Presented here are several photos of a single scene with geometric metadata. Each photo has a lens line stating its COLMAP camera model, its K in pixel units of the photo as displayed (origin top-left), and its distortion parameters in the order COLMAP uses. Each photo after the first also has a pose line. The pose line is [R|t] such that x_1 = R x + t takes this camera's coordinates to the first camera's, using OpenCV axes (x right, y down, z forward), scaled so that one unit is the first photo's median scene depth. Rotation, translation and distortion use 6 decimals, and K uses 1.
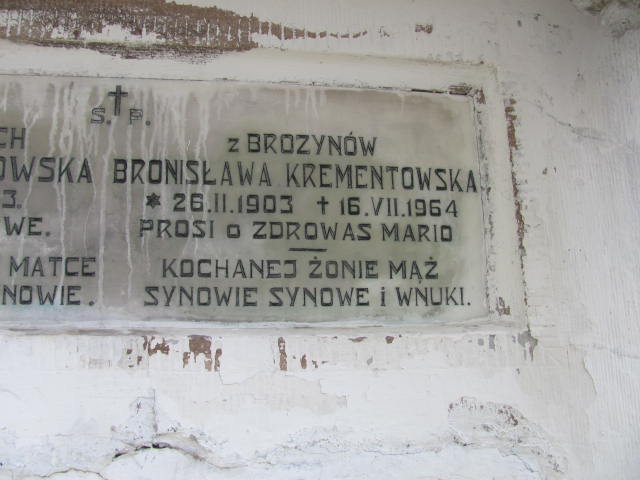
lens RADIAL K [[649.9, 0, 320.0], [0, 649.9, 240.0], [0, 0, 1]] dist [-0.164816, 0.216965]
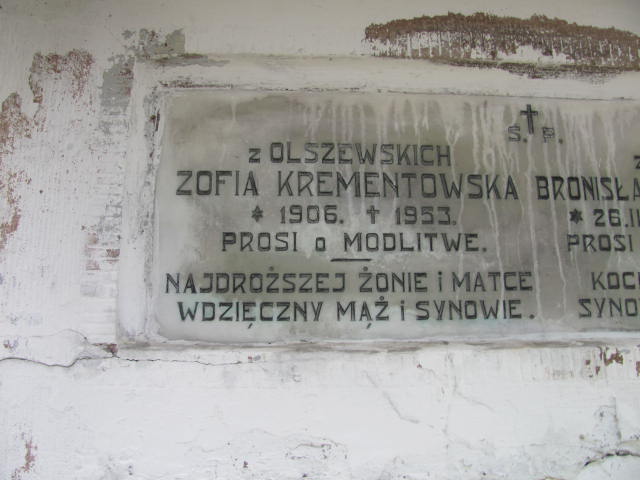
lens RADIAL K [[686.4, 0, 303.6], [0, 686.4, 237.8], [0, 0, 1]] dist [-0.166109, 0.251631]
pose [[0.999418, -0.012645, -0.031676, -0.666684], [0.011989, 0.999711, -0.020814, -0.009157], [0.031930, 0.020422, 0.999281, -0.097882]]
